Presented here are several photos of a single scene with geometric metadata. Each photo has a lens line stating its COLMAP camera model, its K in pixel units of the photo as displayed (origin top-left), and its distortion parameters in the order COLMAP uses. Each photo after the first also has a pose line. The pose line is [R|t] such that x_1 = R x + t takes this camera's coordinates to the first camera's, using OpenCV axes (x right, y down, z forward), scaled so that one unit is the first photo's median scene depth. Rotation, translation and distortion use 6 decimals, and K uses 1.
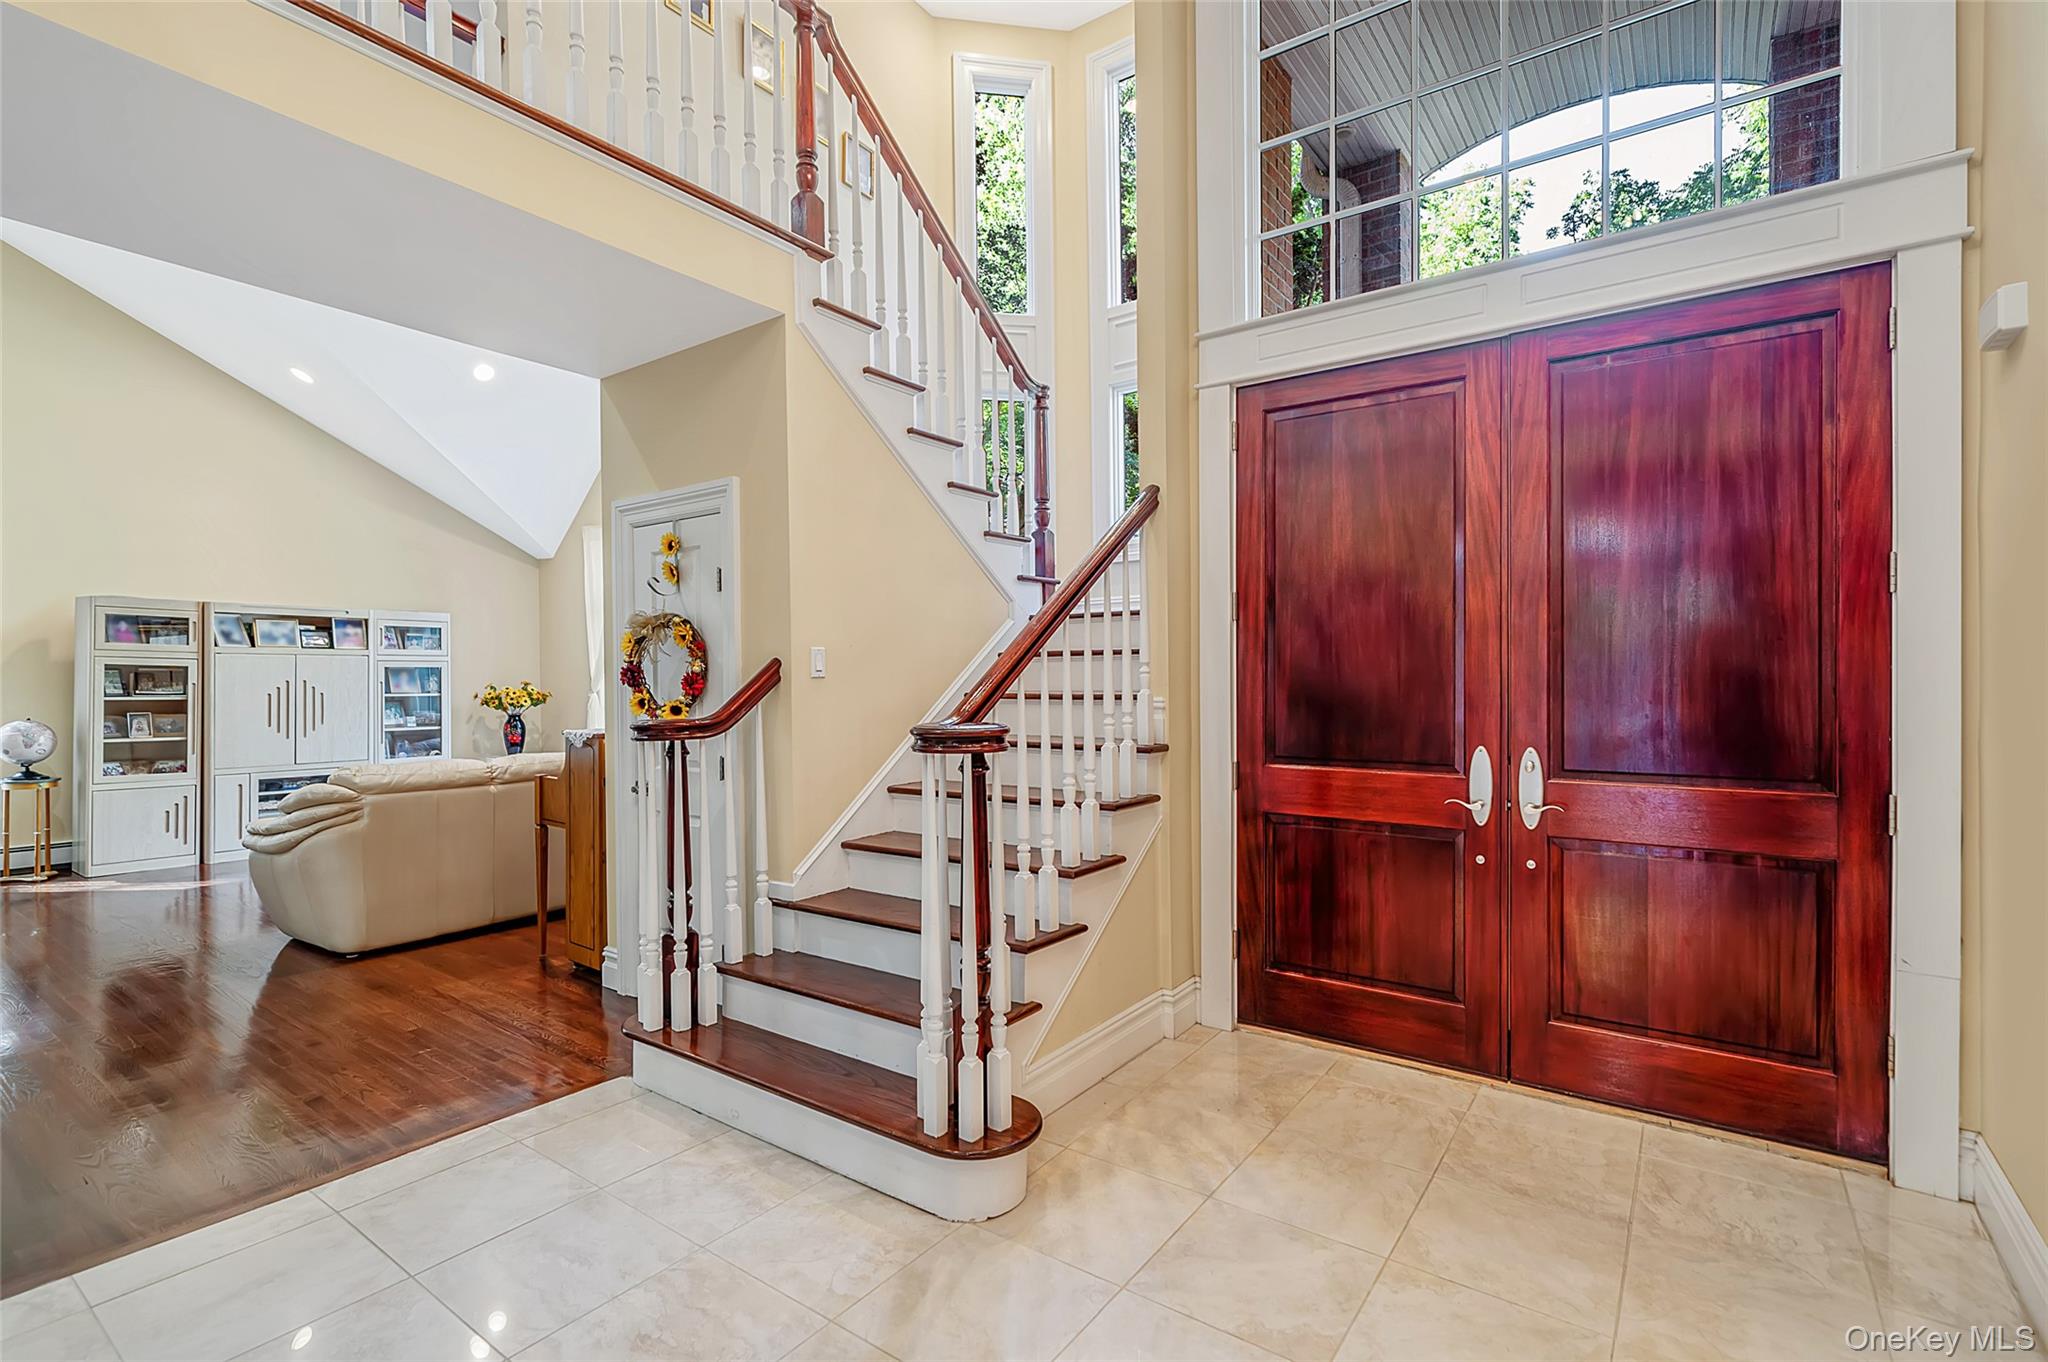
lens RADIAL K [[935.5, 0, 1029.8], [0, 935.5, 684.6], [0, 0, 1]] dist [0.002487, 0.000003]
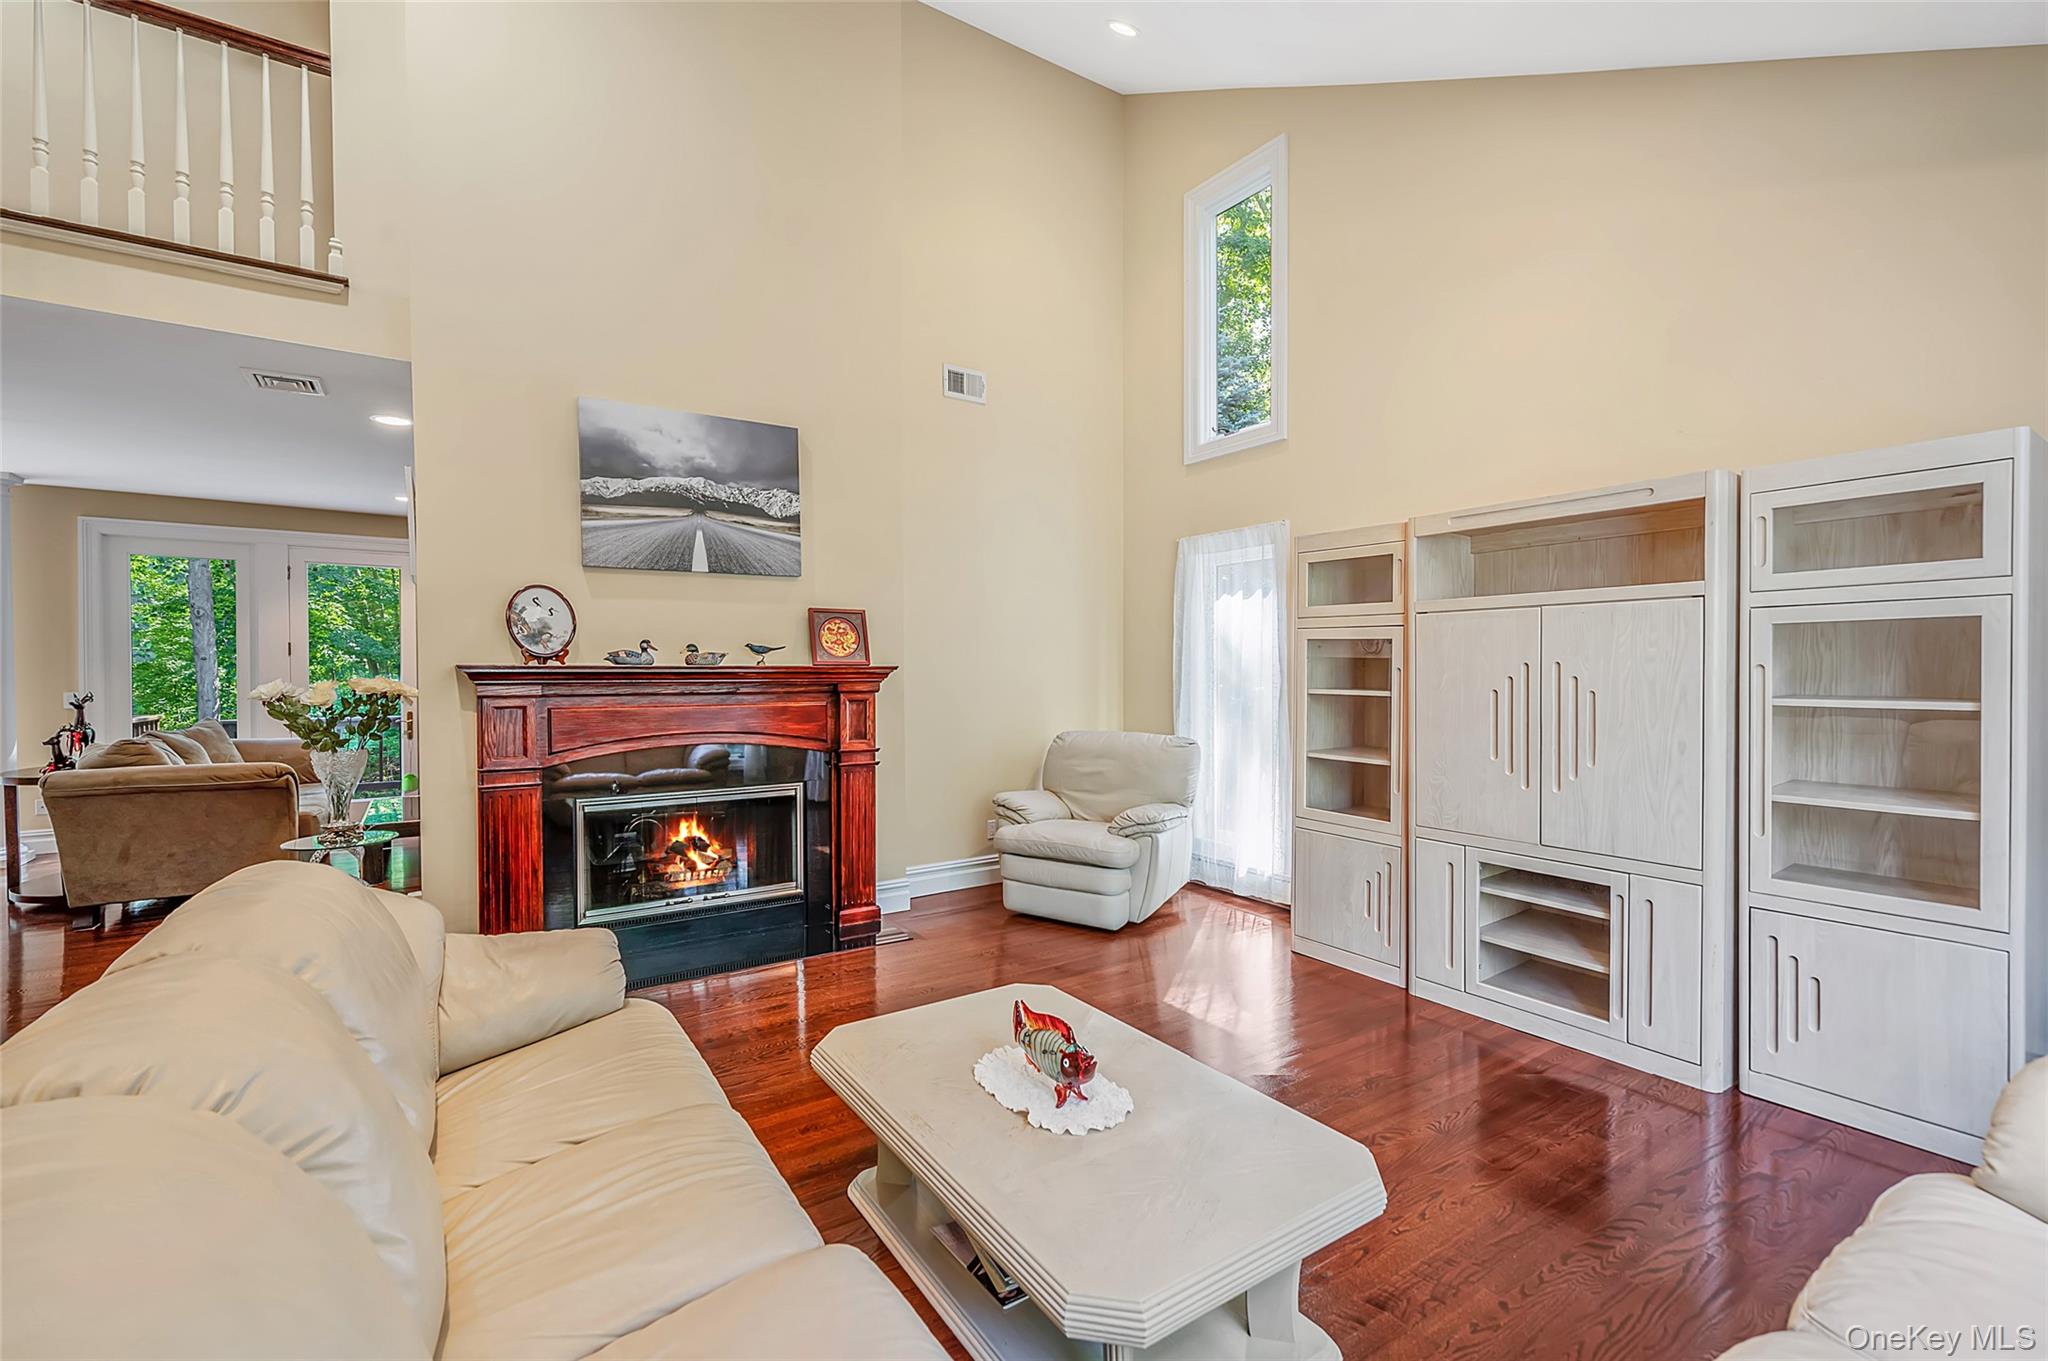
lens RADIAL K [[890.7, 0, 1024.0], [0, 890.7, 680.5], [0, 0, 1]] dist [-0.001566, -0.000172]
pose [[-0.327835, 0.008046, -0.944701, -0.523178], [-0.011852, 0.999850, 0.012628, 0.004366], [0.944661, 0.015336, -0.327690, 1.627909]]
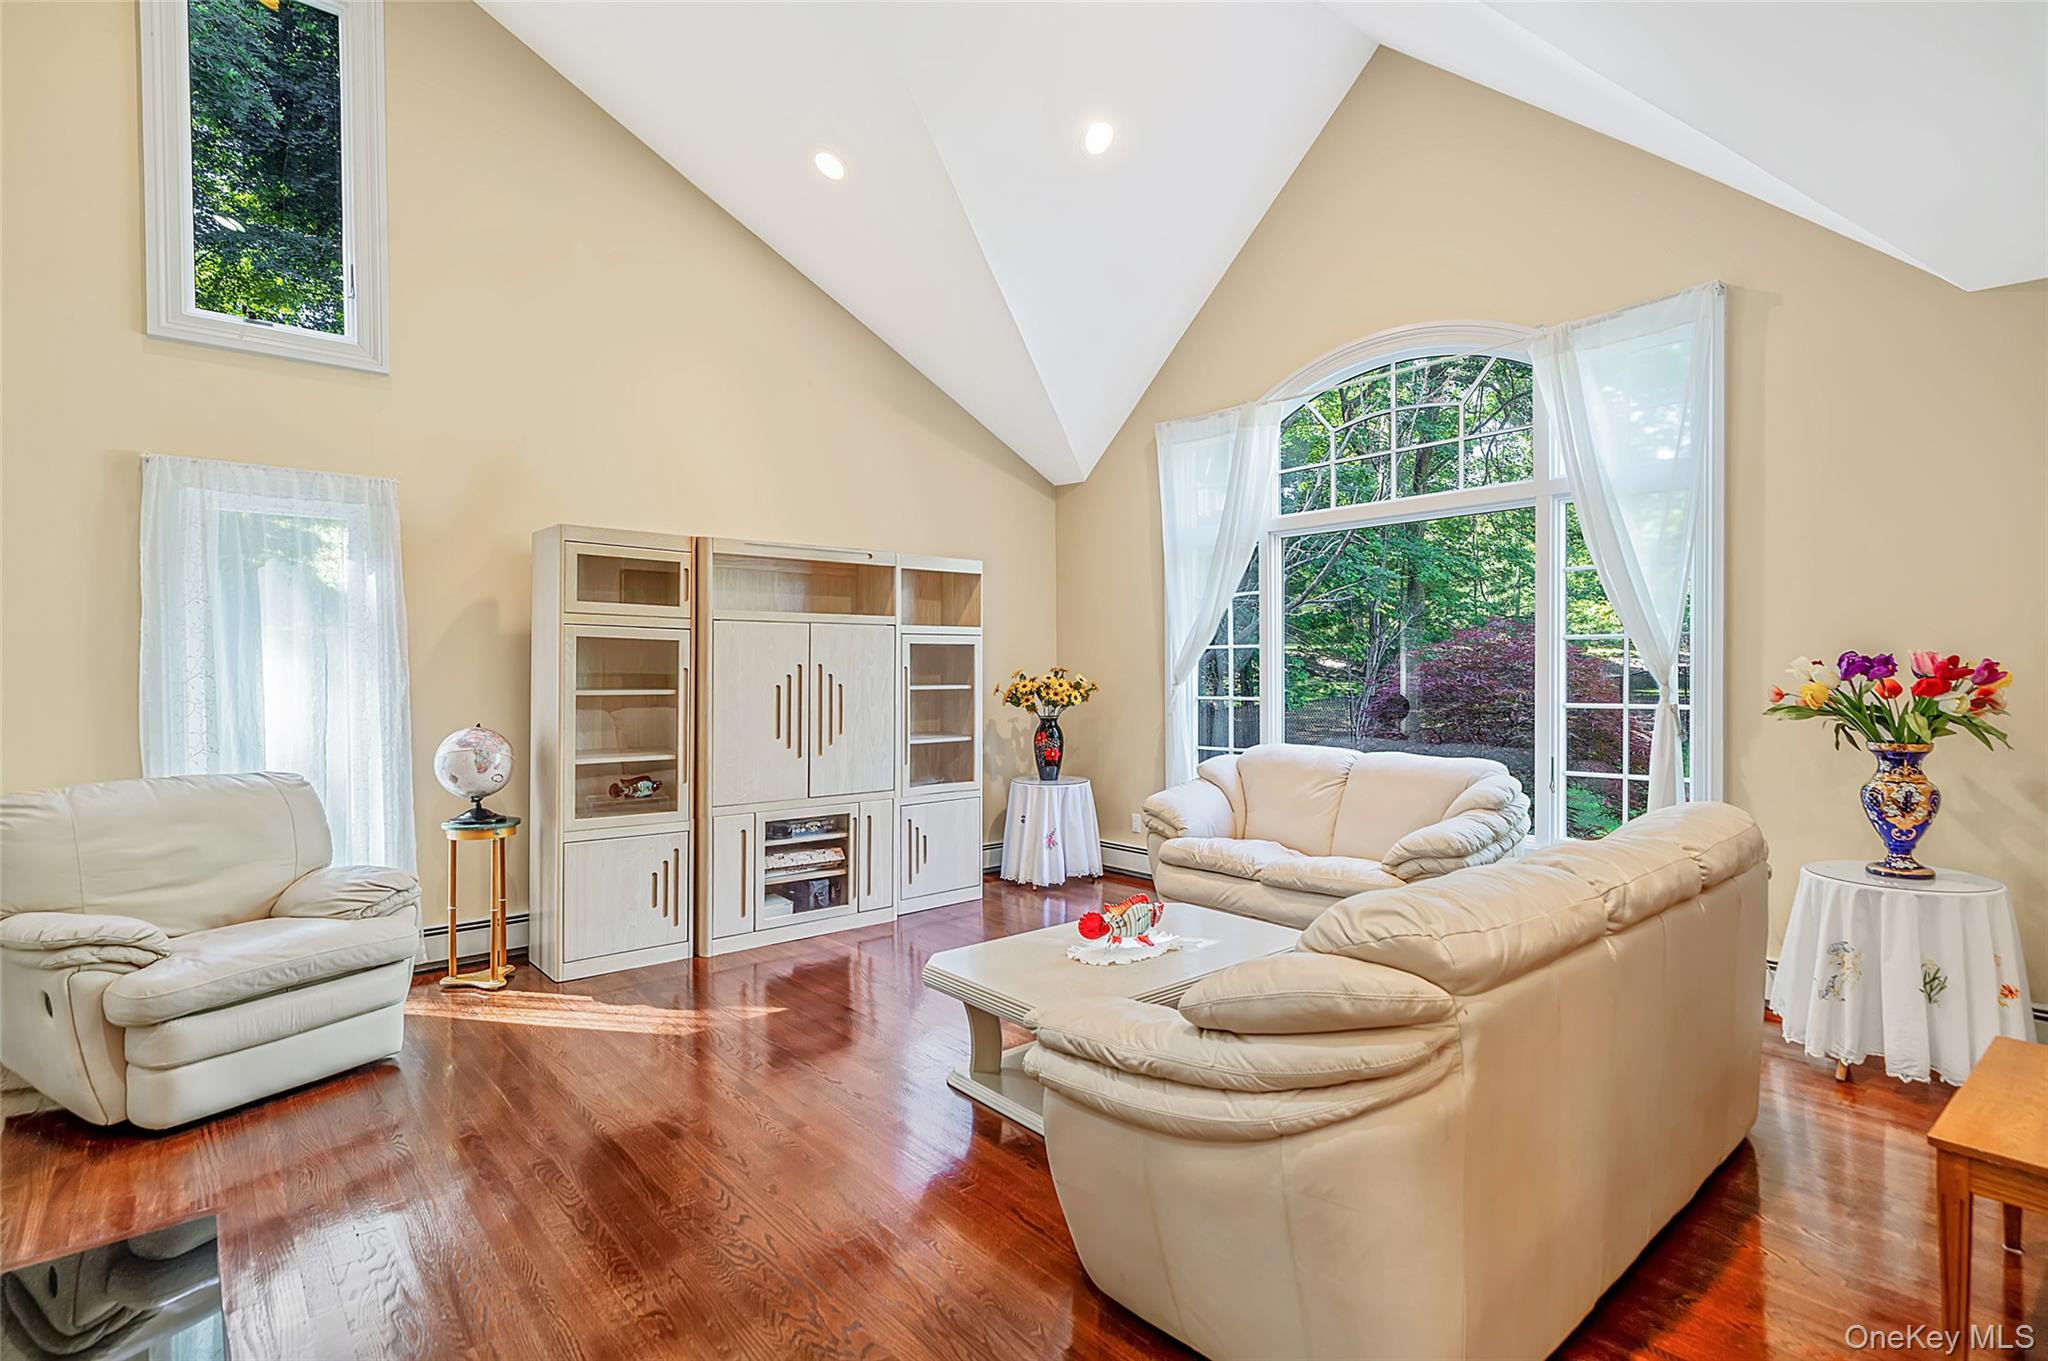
lens RADIAL K [[974.4, 0, 1020.5], [0, 974.4, 684.3], [0, 0, 1]] dist [0.004284, 0.000376]
pose [[0.970479, 0.003325, -0.241162, -0.881646], [-0.001561, 0.999971, 0.007504, 0.007741], [0.241180, -0.006906, 0.970456, 0.719879]]
